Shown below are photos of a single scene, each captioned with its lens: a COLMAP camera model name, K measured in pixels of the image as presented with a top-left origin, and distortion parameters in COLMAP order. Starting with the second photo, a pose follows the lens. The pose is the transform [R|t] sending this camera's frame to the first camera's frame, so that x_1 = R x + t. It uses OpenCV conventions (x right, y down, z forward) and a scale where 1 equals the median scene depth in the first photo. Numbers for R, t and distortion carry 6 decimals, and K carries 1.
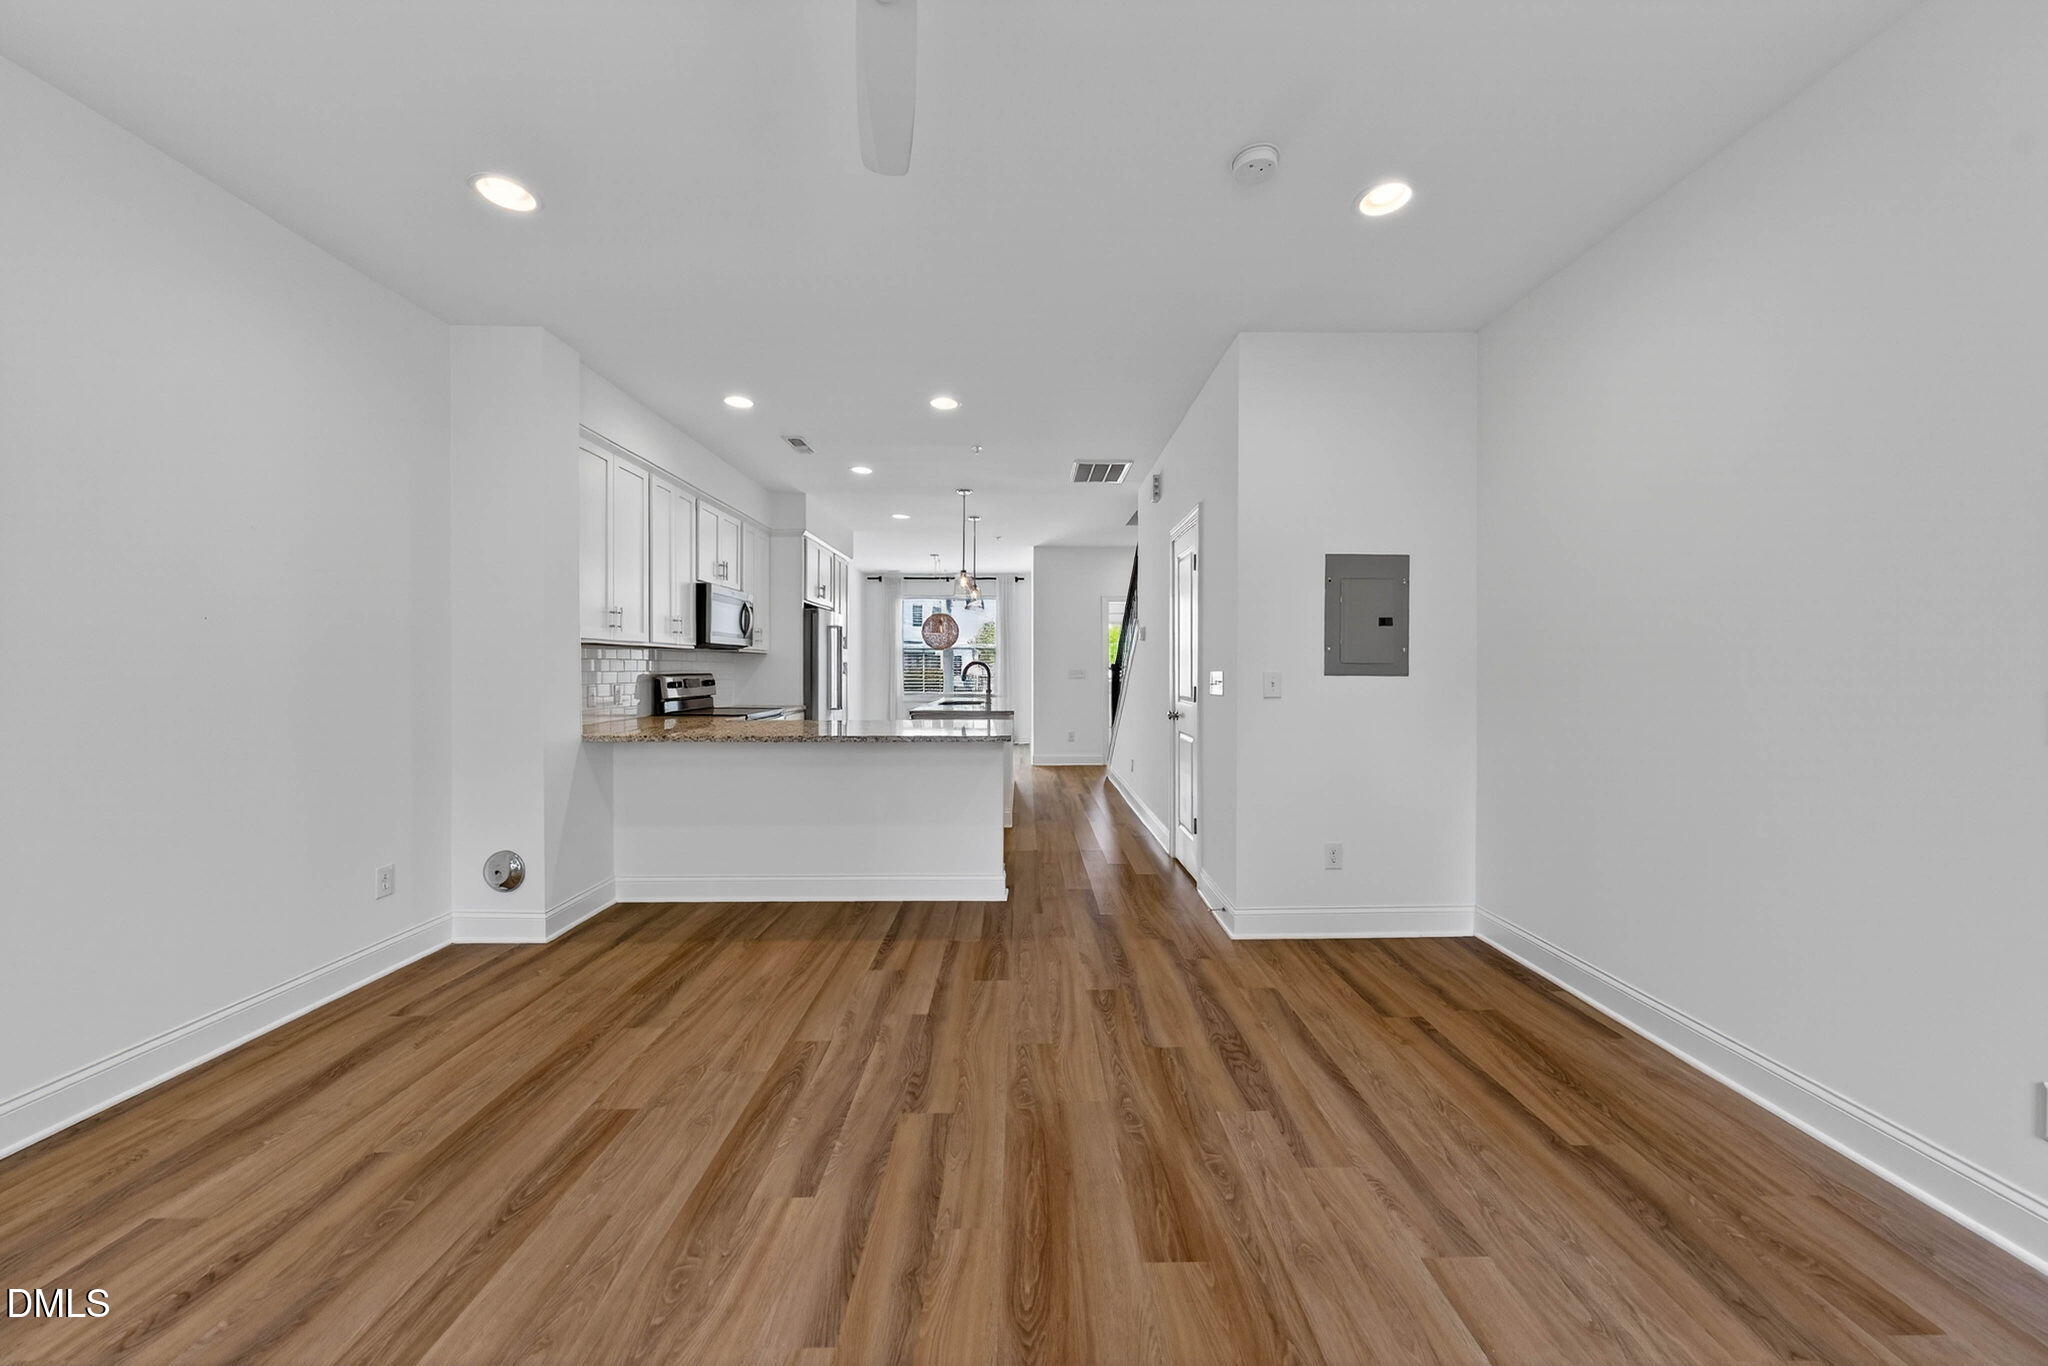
lens RADIAL K [[703.9, 0, 1029.7], [0, 703.9, 673.5], [0, 0, 1]] dist [0.001478, 0.000108]
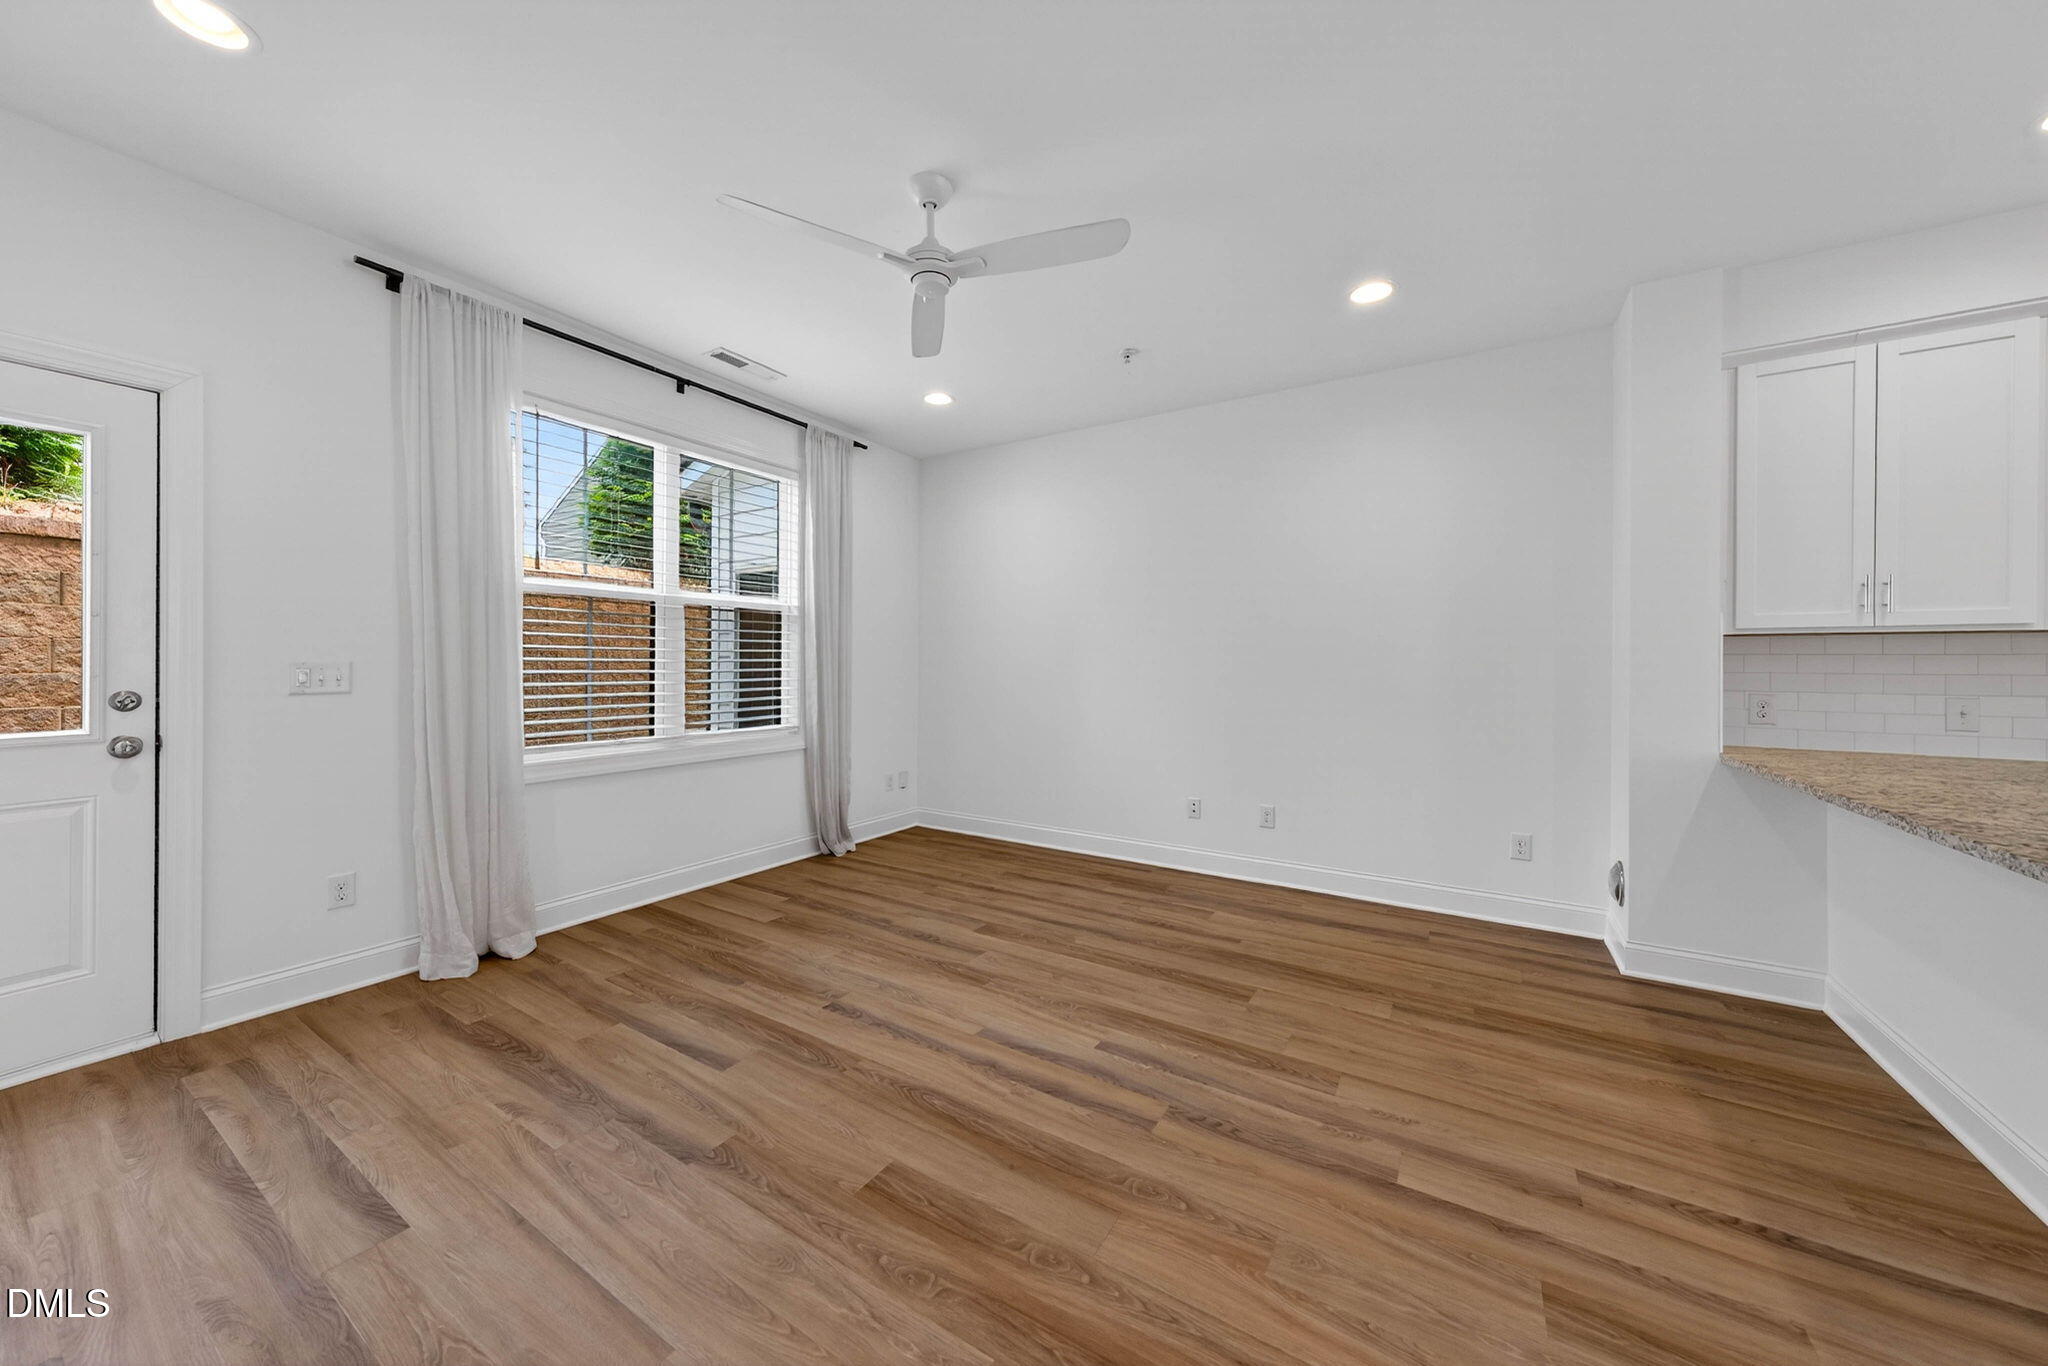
lens RADIAL K [[716.4, 0, 1015.6], [0, 716.4, 662.3], [0, 0, 1]] dist [0.000265, -0.000299]
pose [[-0.547042, -0.008023, -0.837067, 0.669312], [-0.011702, 0.999930, -0.001936, -0.003300], [0.837024, 0.008736, -0.547097, 1.143737]]
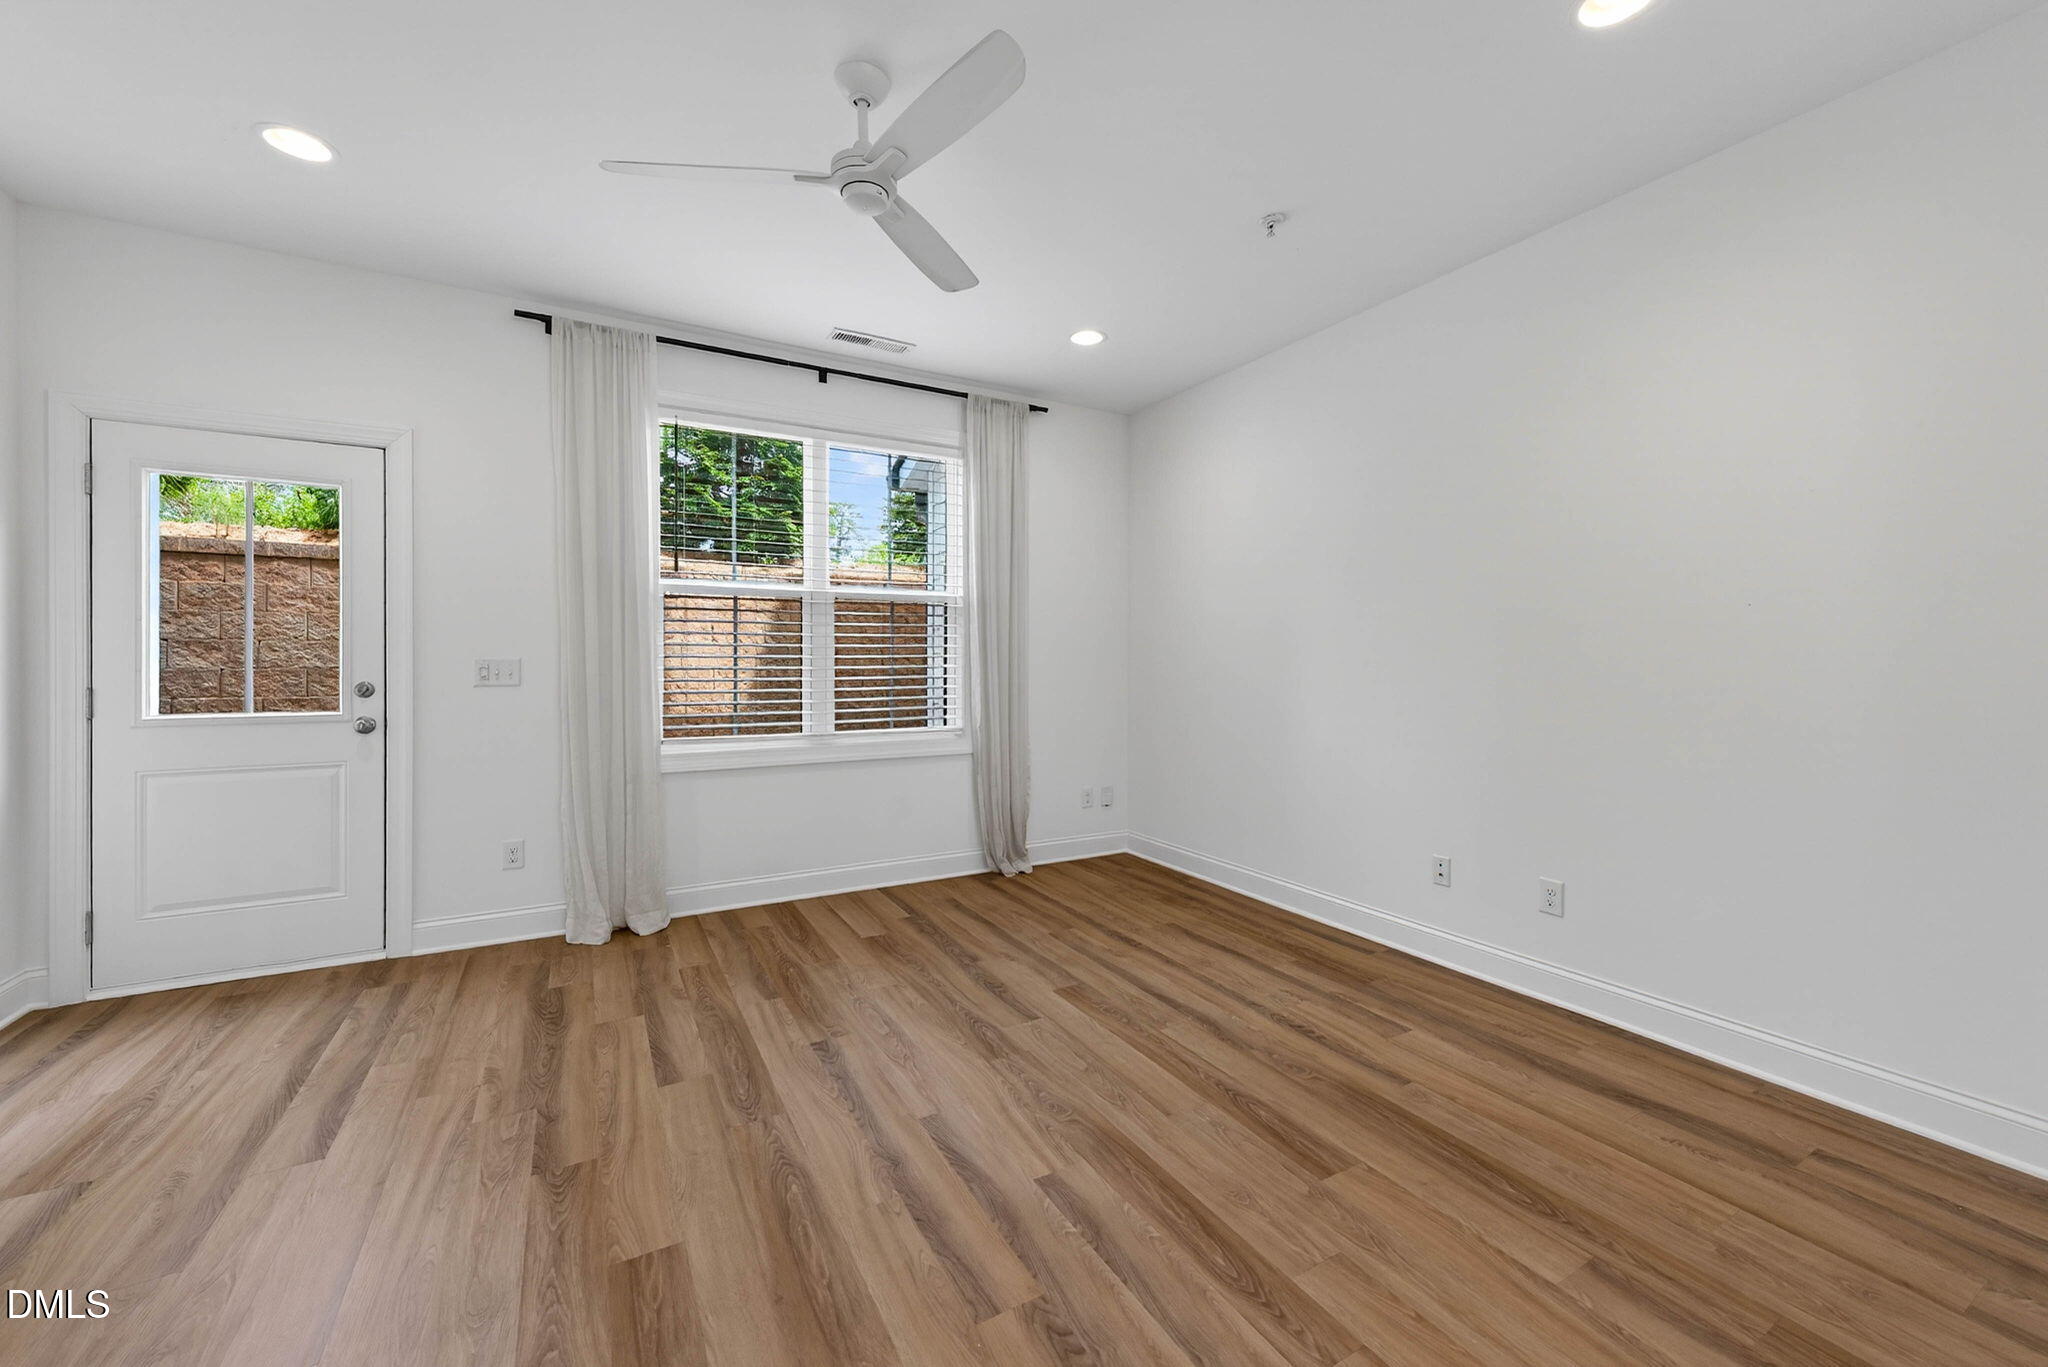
lens RADIAL K [[806.9, 0, 1034.8], [0, 806.9, 659.3], [0, 0, 1]] dist [0.004480, -0.001896]
pose [[-0.876798, -0.004204, -0.480840, 0.175697], [-0.005679, 0.999983, 0.001613, -0.000607], [0.480825, 0.004145, -0.876807, 1.409669]]
